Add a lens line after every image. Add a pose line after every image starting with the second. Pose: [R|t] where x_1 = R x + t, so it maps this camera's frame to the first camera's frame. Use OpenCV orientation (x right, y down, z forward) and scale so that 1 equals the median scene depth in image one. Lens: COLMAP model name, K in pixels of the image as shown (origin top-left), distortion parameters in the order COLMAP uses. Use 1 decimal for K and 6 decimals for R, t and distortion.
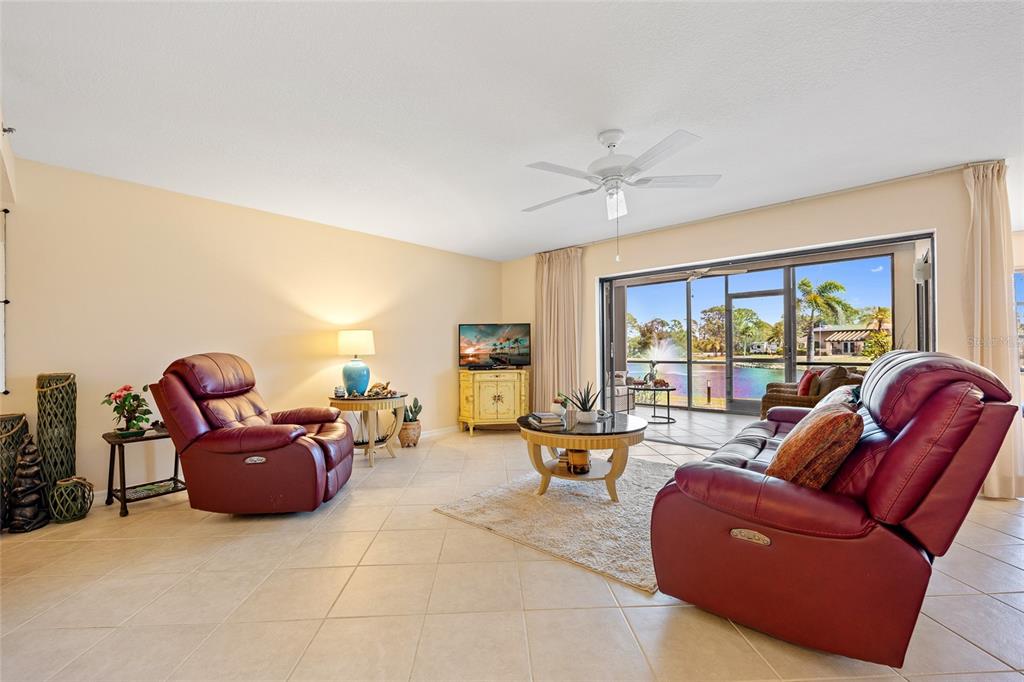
lens RADIAL K [[407.2, 0, 507.8], [0, 407.2, 347.2], [0, 0, 1]] dist [-0.008206, 0.000763]
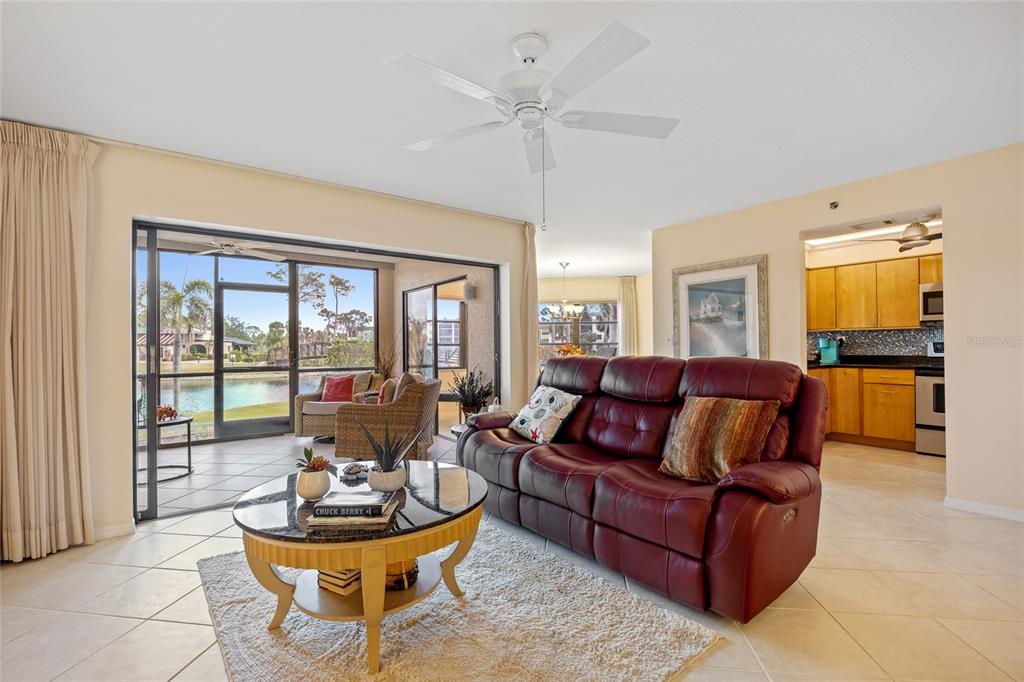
lens RADIAL K [[457.0, 0, 502.2], [0, 457.0, 341.5], [0, 0, 1]] dist [-0.002742, -0.000709]
pose [[0.195620, 0.021219, 0.980450, -0.299542], [0.001015, 0.999761, -0.021840, -0.003365], [-0.980679, 0.005268, 0.195552, 0.542122]]
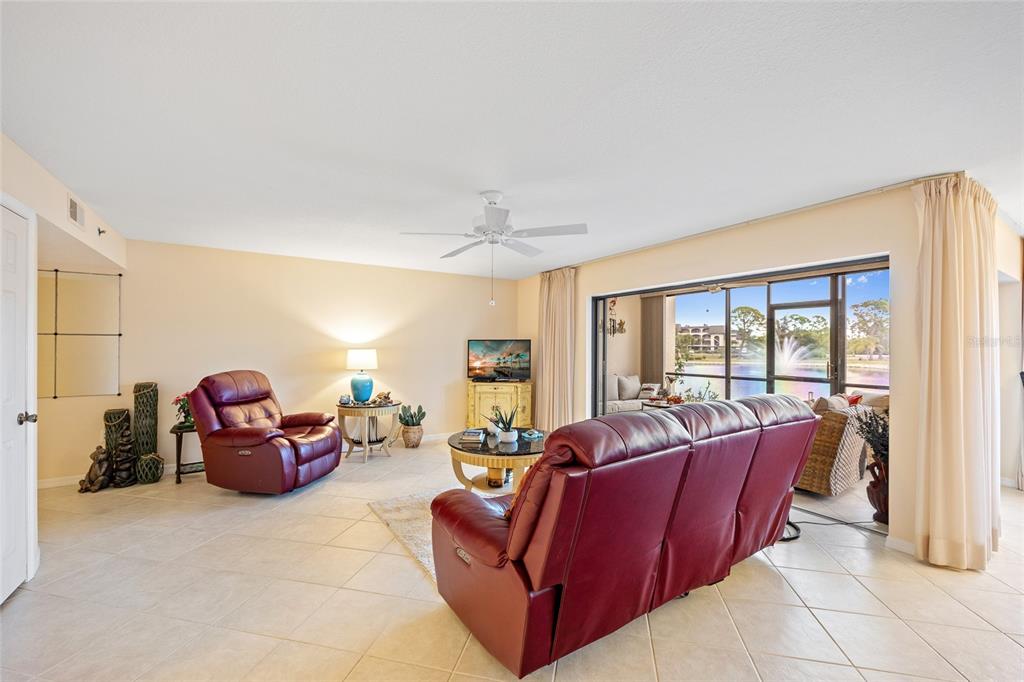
lens RADIAL K [[407.2, 0, 508.4], [0, 407.2, 344.4], [0, 0, 1]] dist [-0.008206, 0.000763]
pose [[0.964357, 0.011862, -0.264339, 0.365969], [-0.011504, 0.999930, 0.002902, -0.062692], [0.264355, 0.000242, 0.964426, -0.053383]]
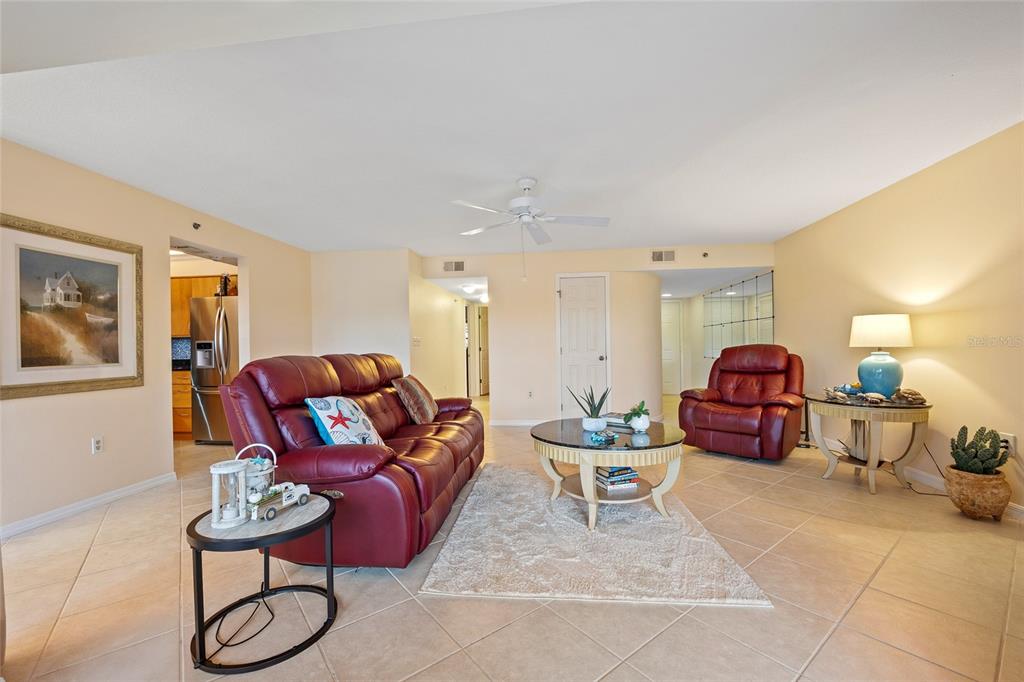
lens RADIAL K [[407.2, 0, 518.2], [0, 407.2, 349.0], [0, 0, 1]] dist [-0.008206, 0.000763]
pose [[-0.804203, 0.027098, -0.593737, 0.633331], [0.027461, 0.999587, 0.008425, -0.002390], [0.593720, -0.009529, -0.804615, 1.208385]]
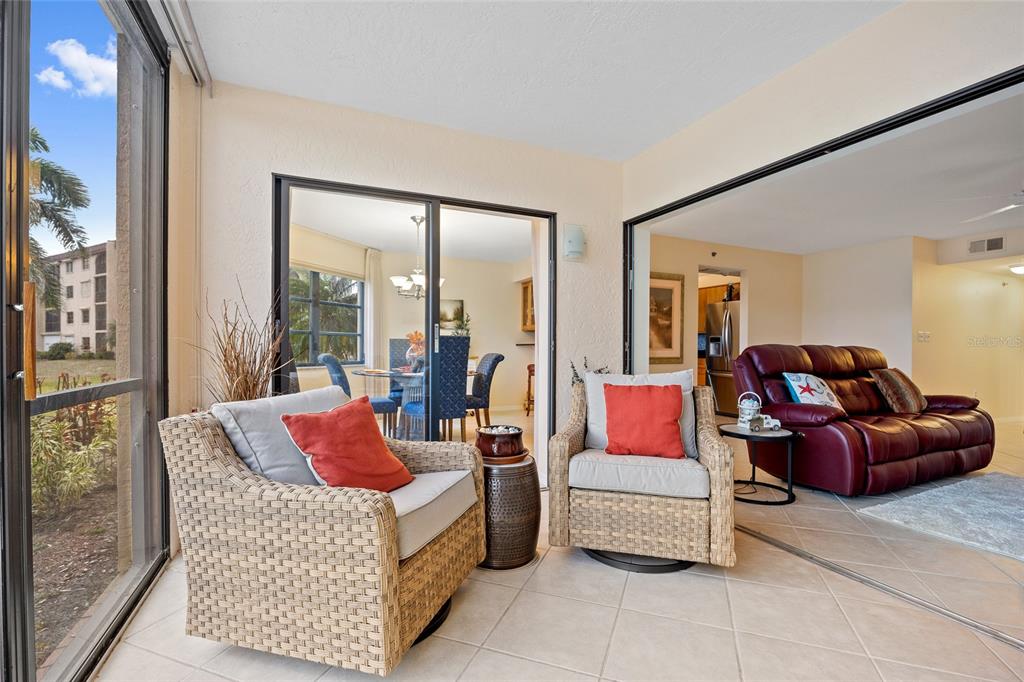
lens RADIAL K [[457.0, 0, 506.1], [0, 457.0, 347.1], [0, 0, 1]] dist [-0.002742, -0.000709]
pose [[-0.907904, 0.000408, 0.419179, 0.657725], [-0.004082, 0.999944, -0.009814, 0.019753], [-0.419159, -0.010621, -0.907851, 1.615833]]
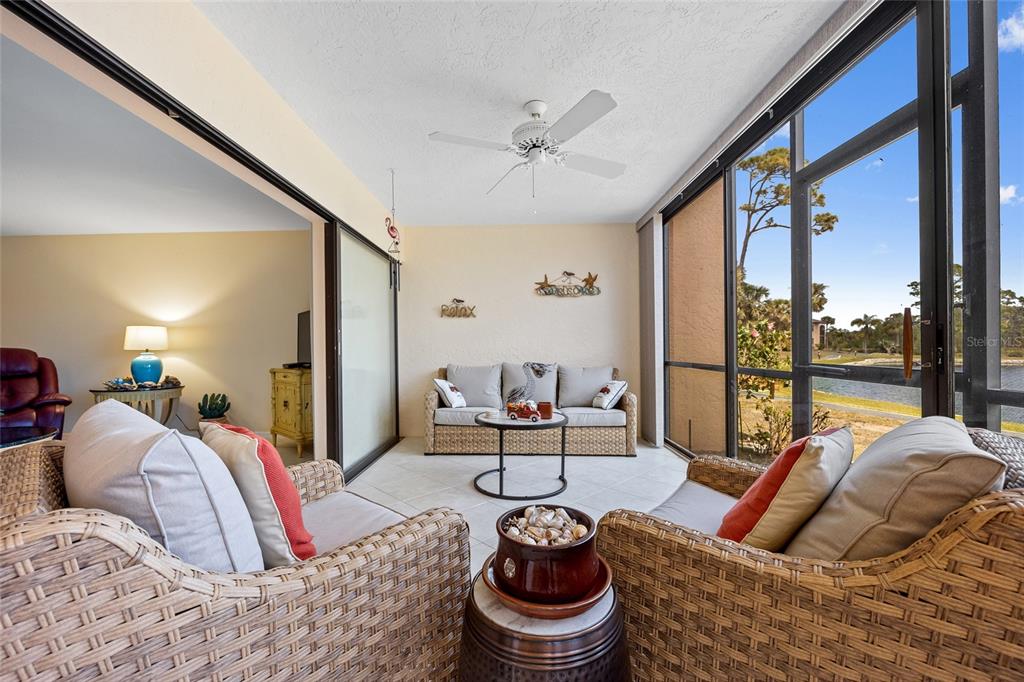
lens RADIAL K [[407.2, 0, 512.2], [0, 407.2, 348.5], [0, 0, 1]] dist [-0.008206, 0.000763]
pose [[0.673702, 0.005780, -0.738981, 1.061800], [0.011885, 0.999755, 0.018655, 0.009277], [0.738908, -0.021351, 0.673468, 0.991283]]
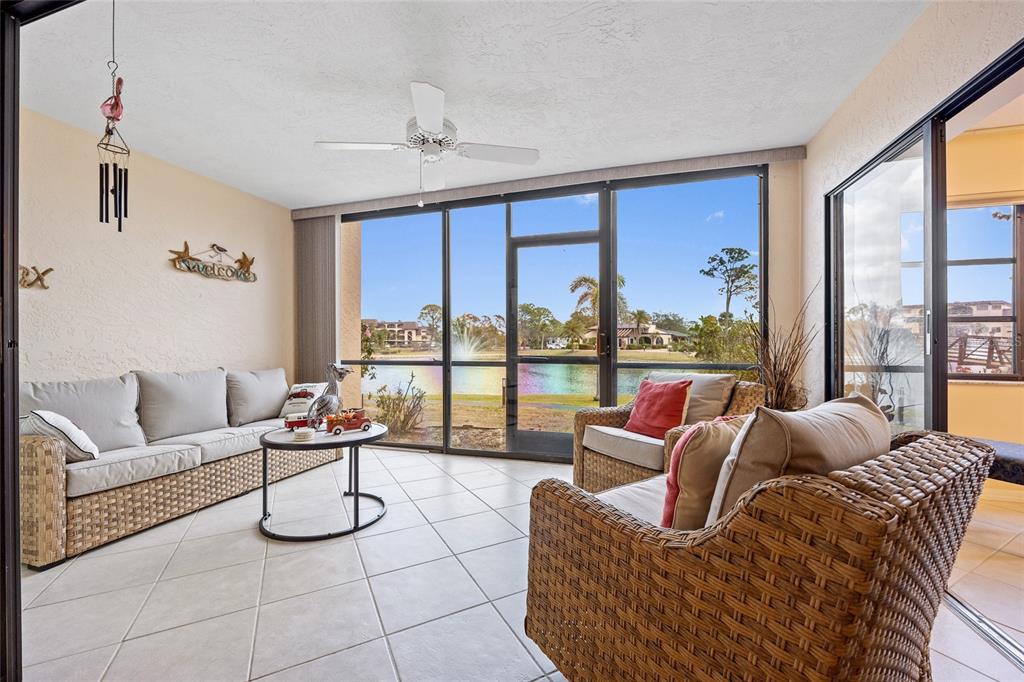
lens RADIAL K [[407.2, 0, 509.1], [0, 407.2, 343.6], [0, 0, 1]] dist [-0.008206, 0.000763]
pose [[0.902141, 0.006204, 0.431396, 0.512246], [-0.009069, 0.999948, 0.004584, 0.013474], [-0.431346, -0.008048, 0.902151, 0.850702]]
